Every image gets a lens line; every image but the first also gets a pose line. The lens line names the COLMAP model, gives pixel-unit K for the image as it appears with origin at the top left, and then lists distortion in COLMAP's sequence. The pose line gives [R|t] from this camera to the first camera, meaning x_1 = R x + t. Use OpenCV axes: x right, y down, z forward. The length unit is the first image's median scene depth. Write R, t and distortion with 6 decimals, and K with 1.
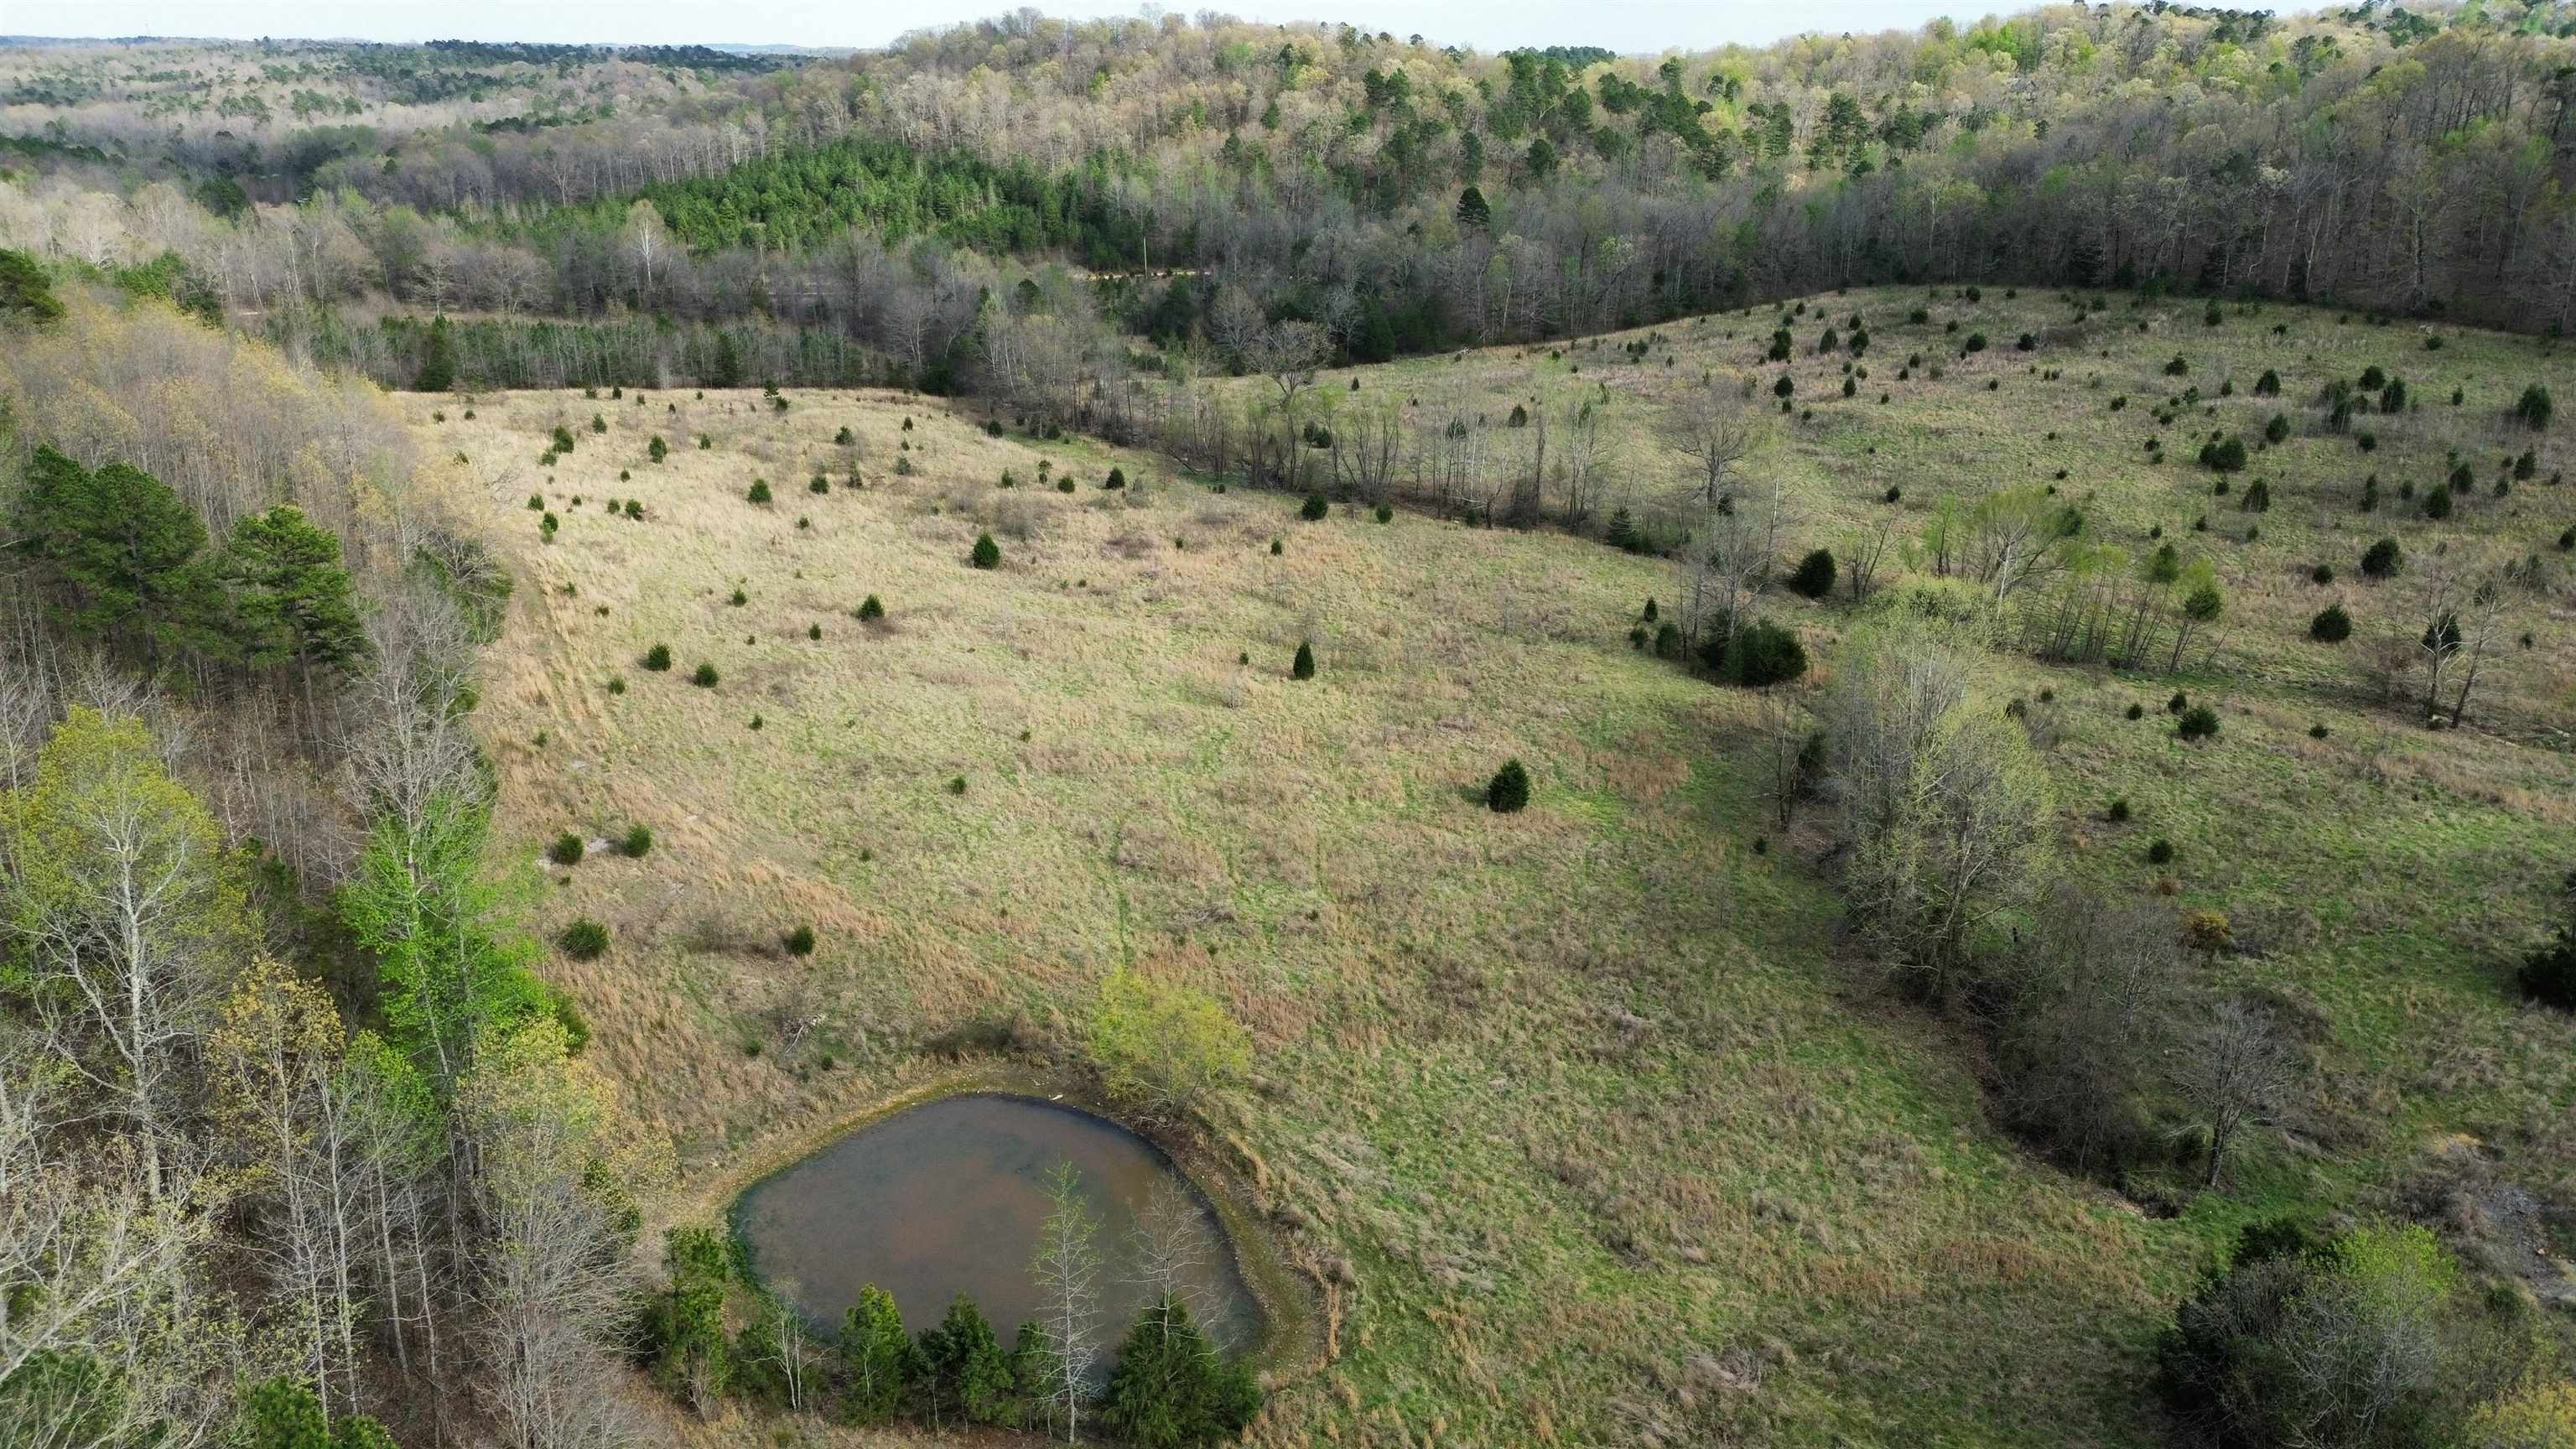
lens RADIAL K [[1859.0, 0, 1283.4], [0, 1859.0, 713.7], [0, 0, 1]] dist [0.101492, -0.097781]
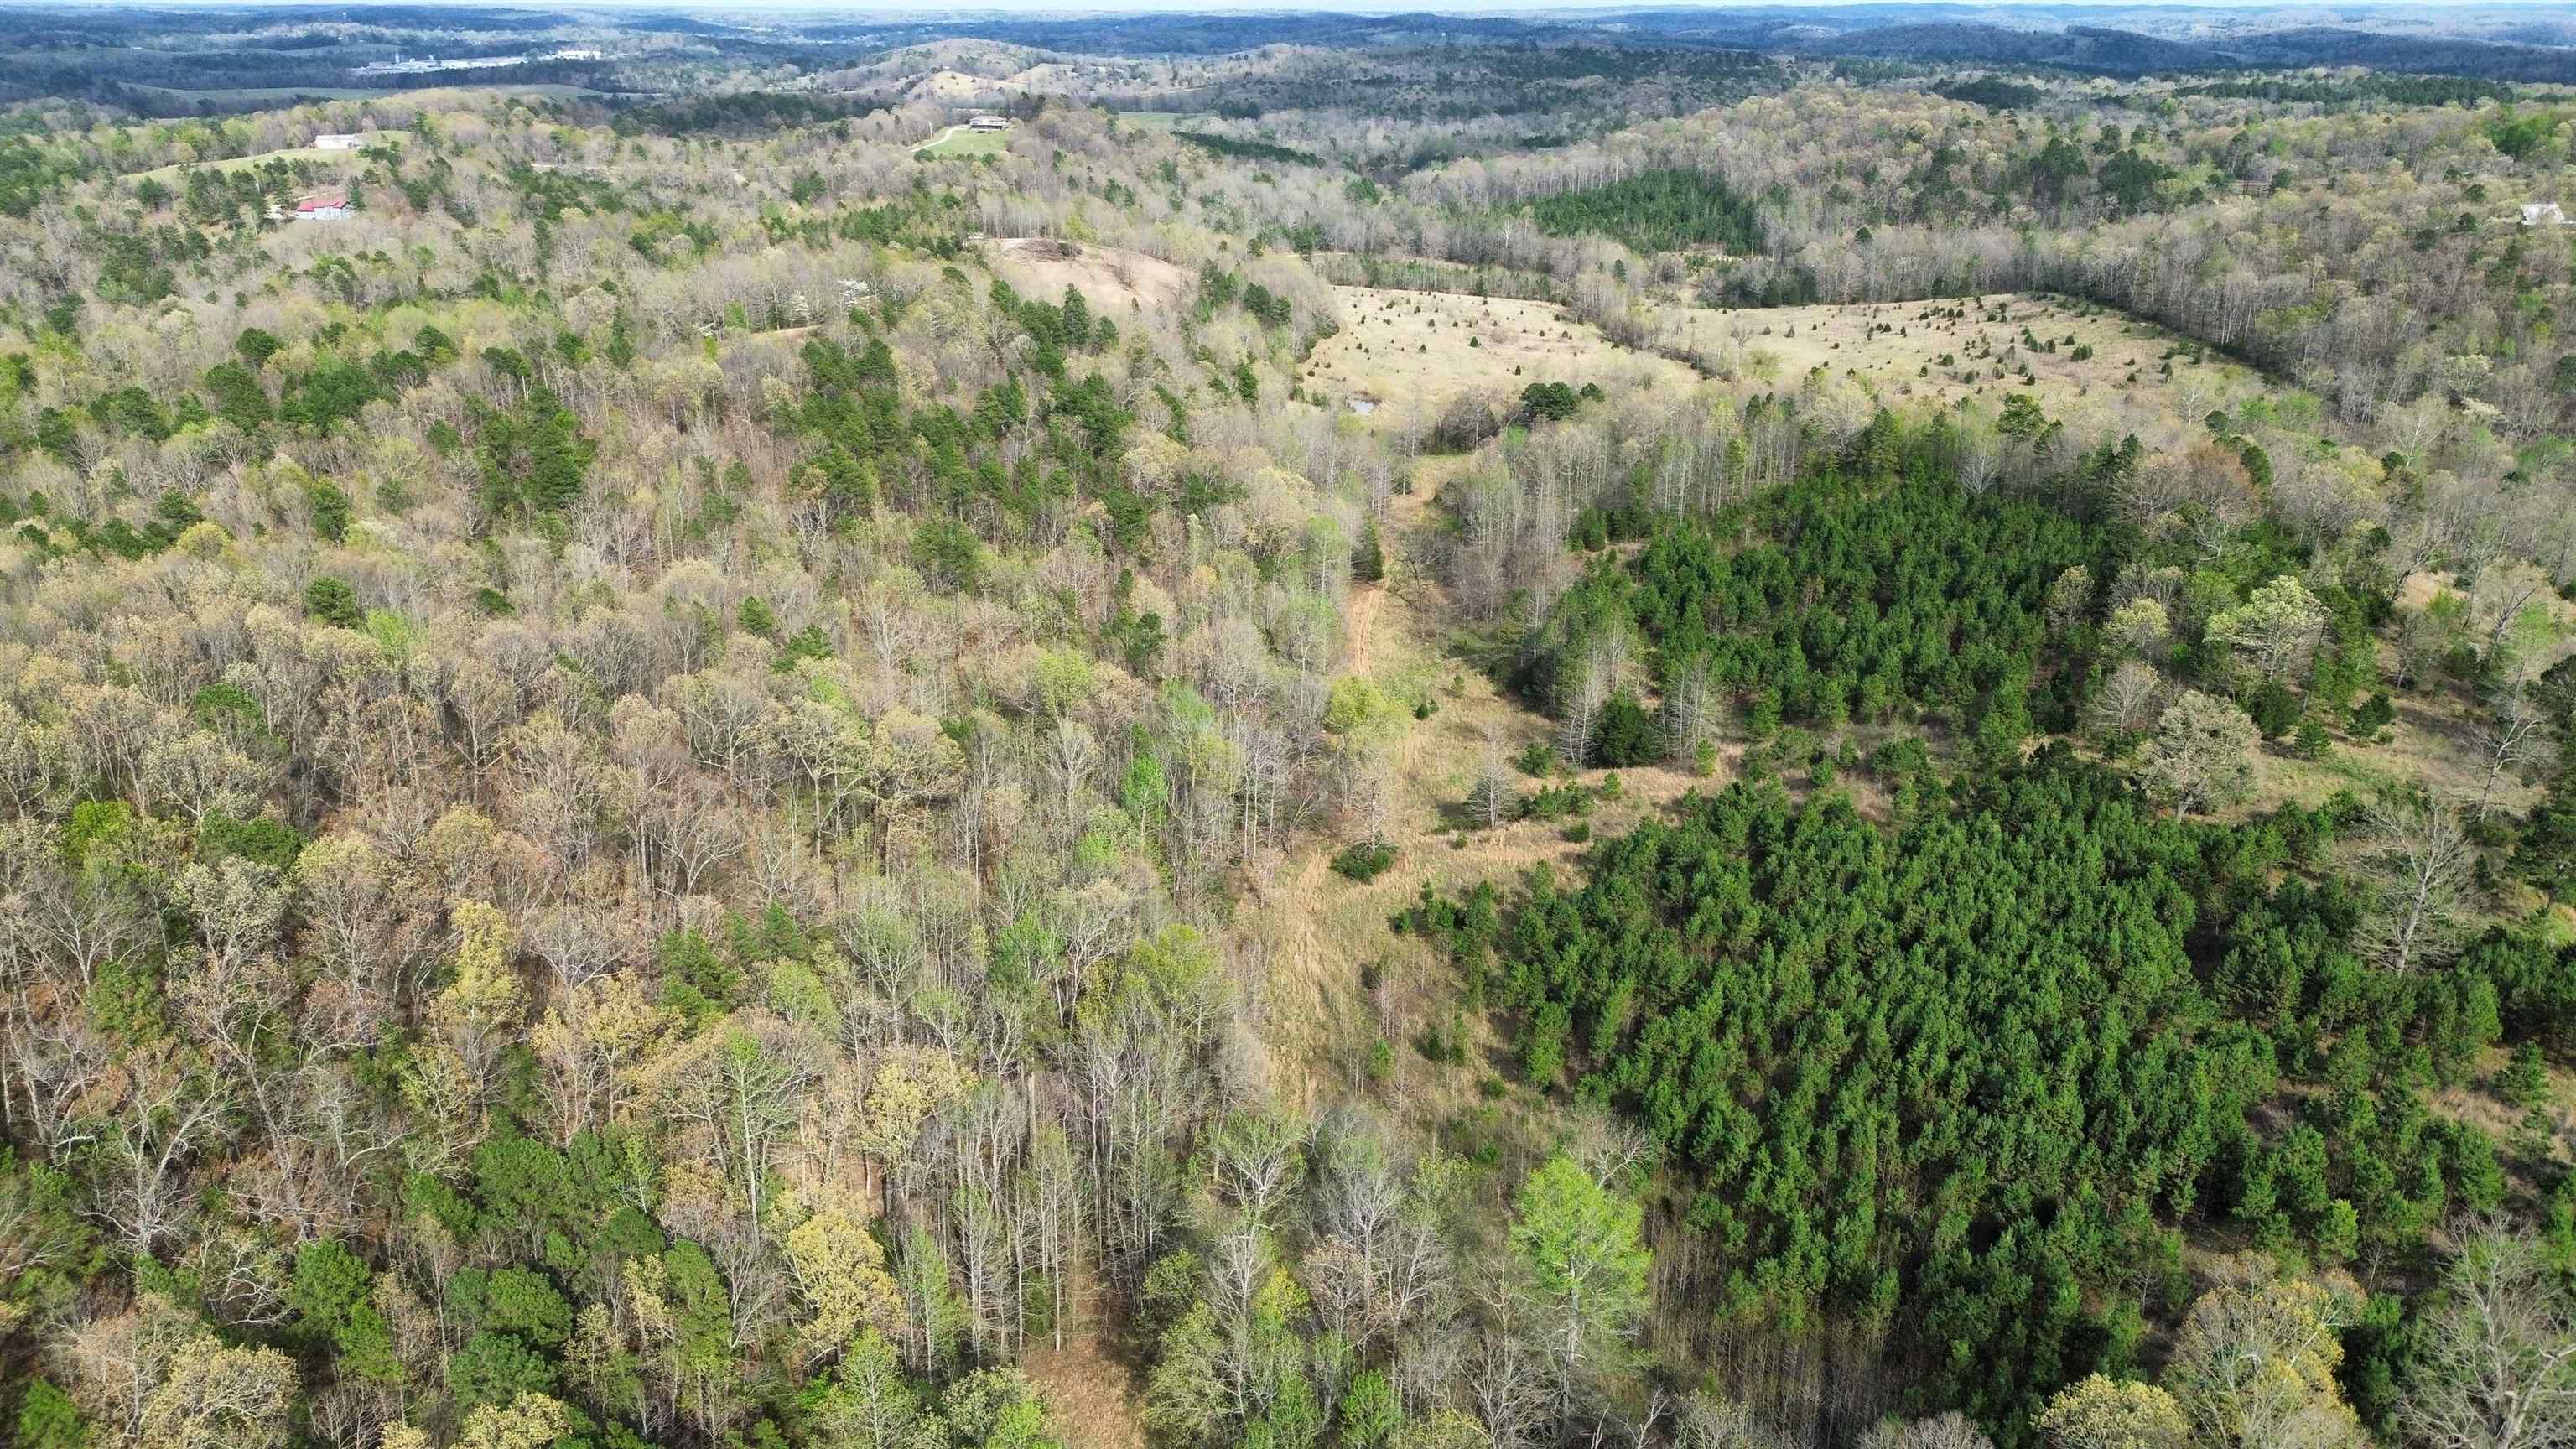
lens RADIAL K [[1859.0, 0, 1283.4], [0, 1859.0, 713.7], [0, 0, 1]] dist [0.101492, -0.097781]
pose [[0.844886, 0.194479, -0.498343, 0.590709], [-0.182767, 0.980460, 0.072764, 0.171066], [0.502756, 0.029603, 0.863921, -0.912465]]
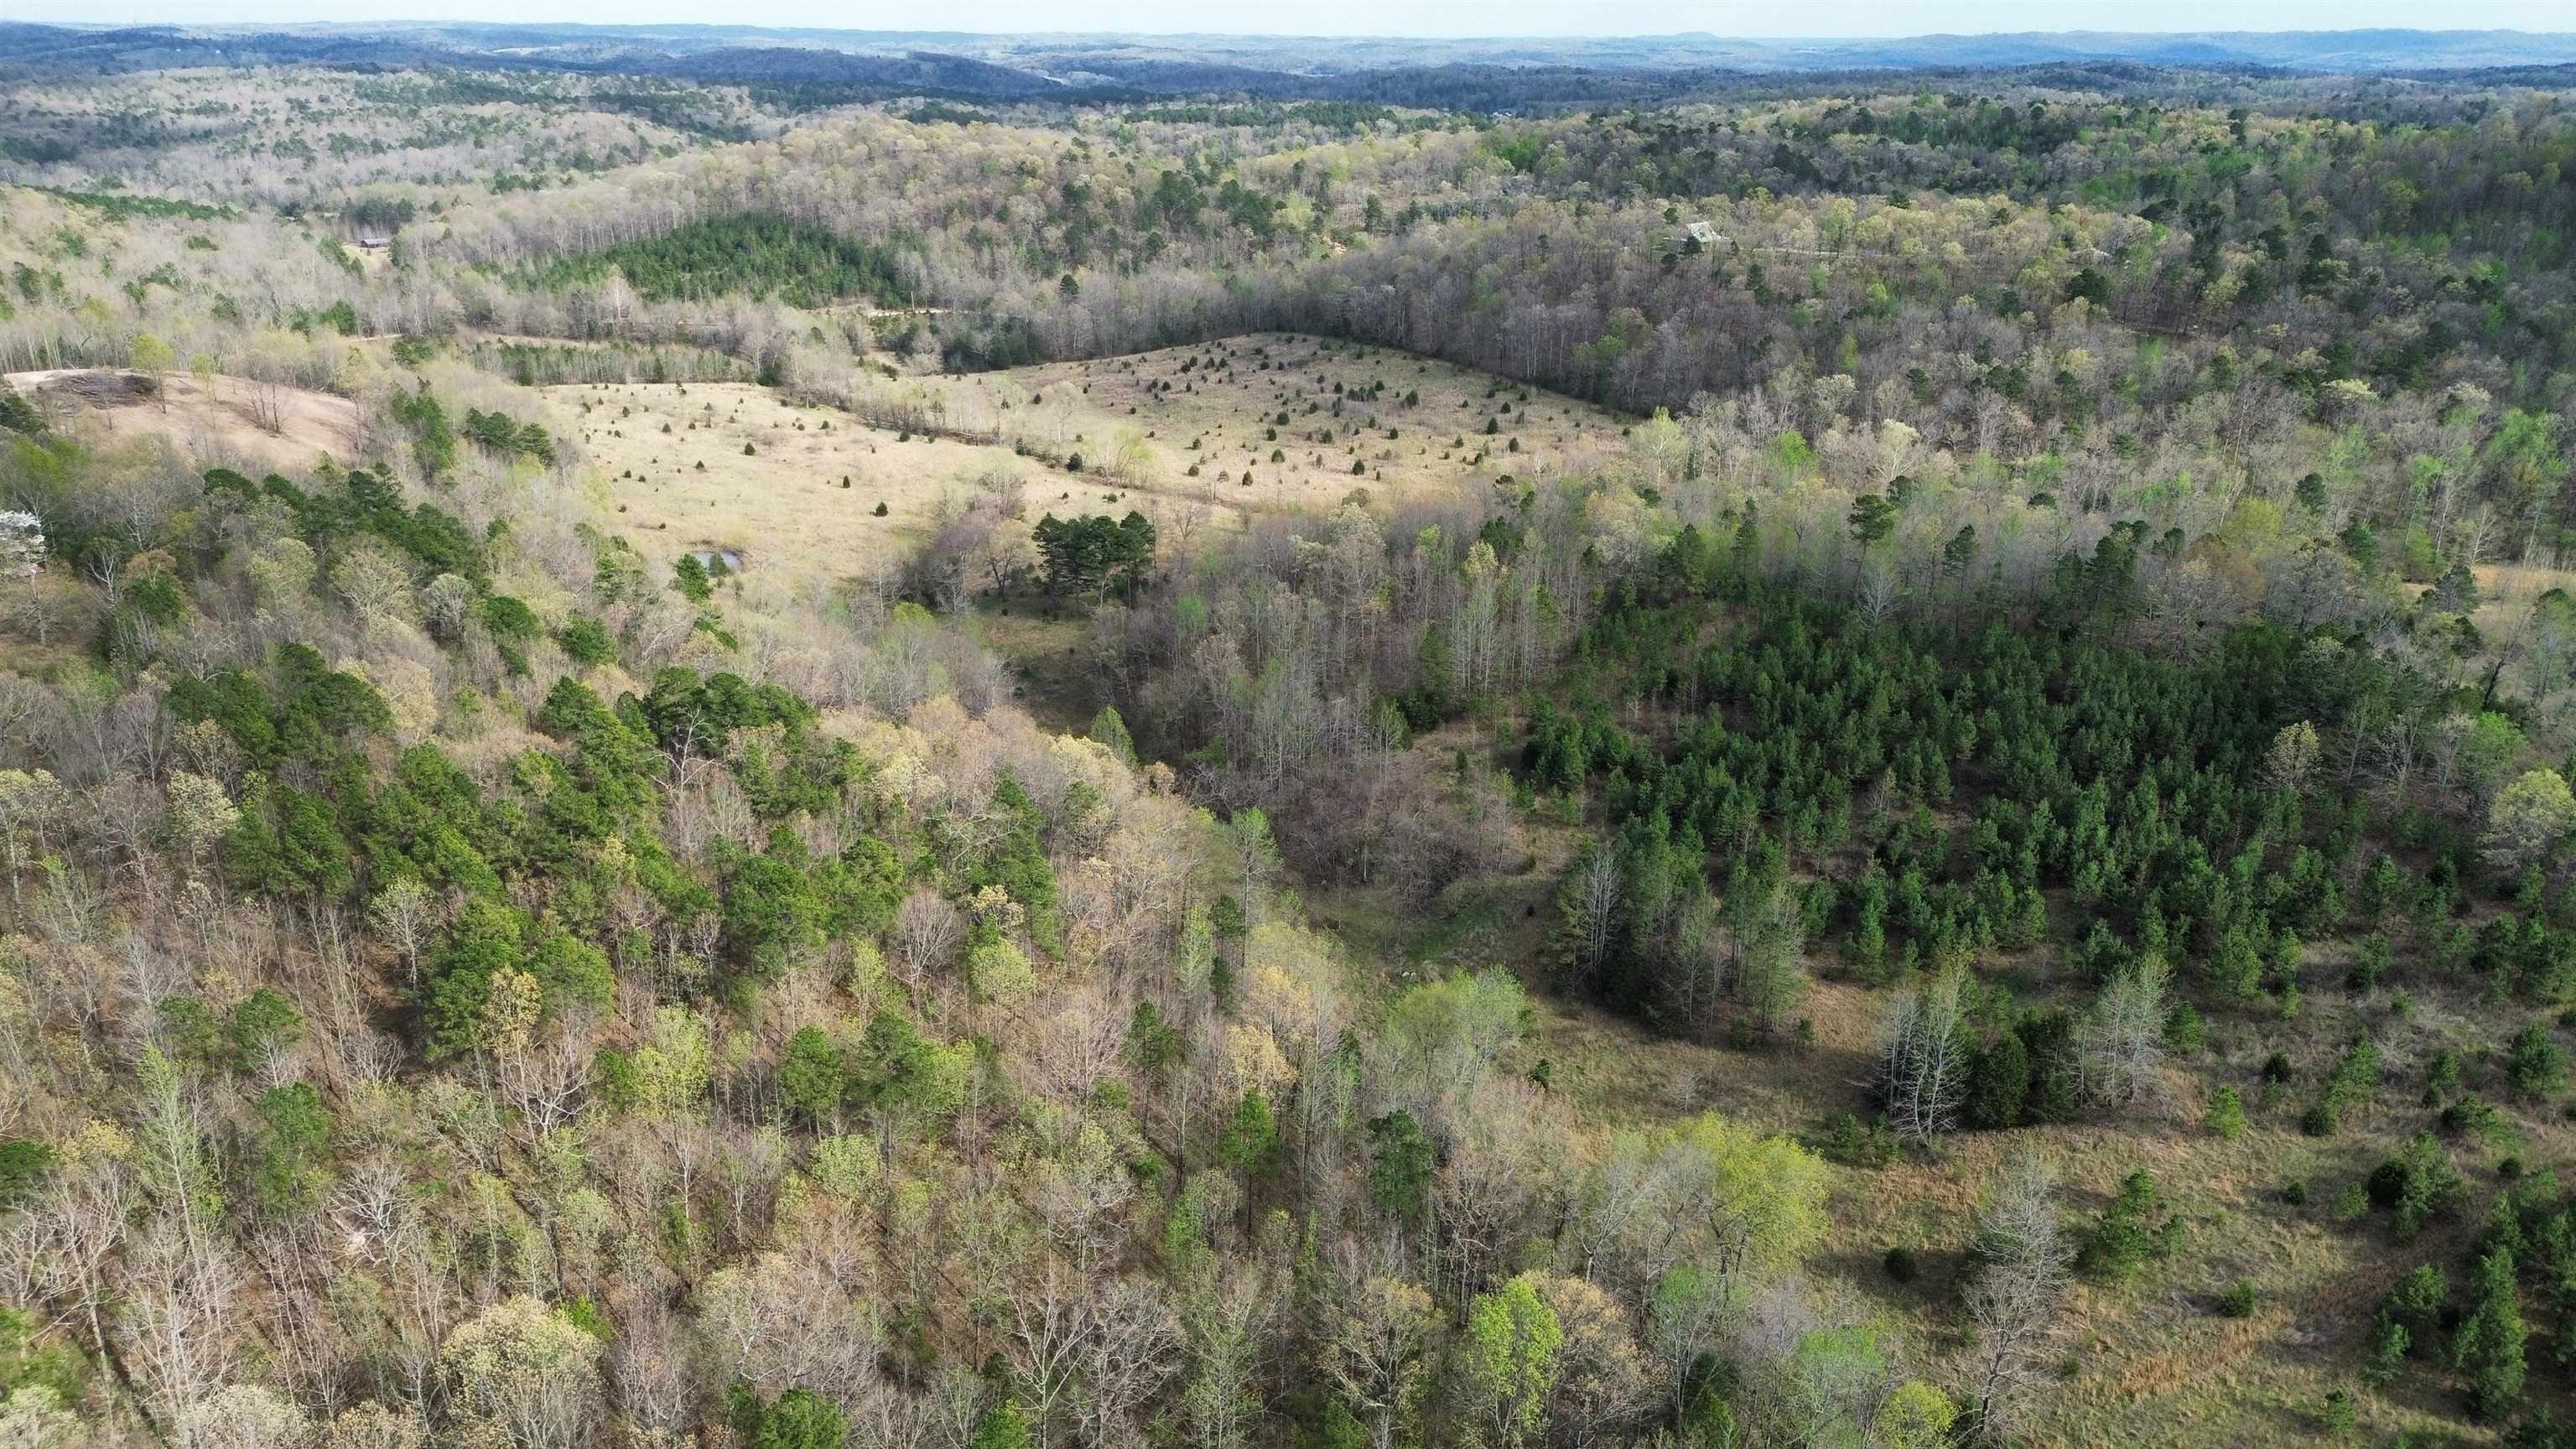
lens RADIAL K [[1859.0, 0, 1283.4], [0, 1859.0, 713.7], [0, 0, 1]] dist [0.101492, -0.097781]
pose [[0.999870, -0.002436, 0.015919, 0.253877], [0.002233, 0.999916, 0.012756, 0.117440], [-0.015948, -0.012718, 0.999792, -0.772248]]
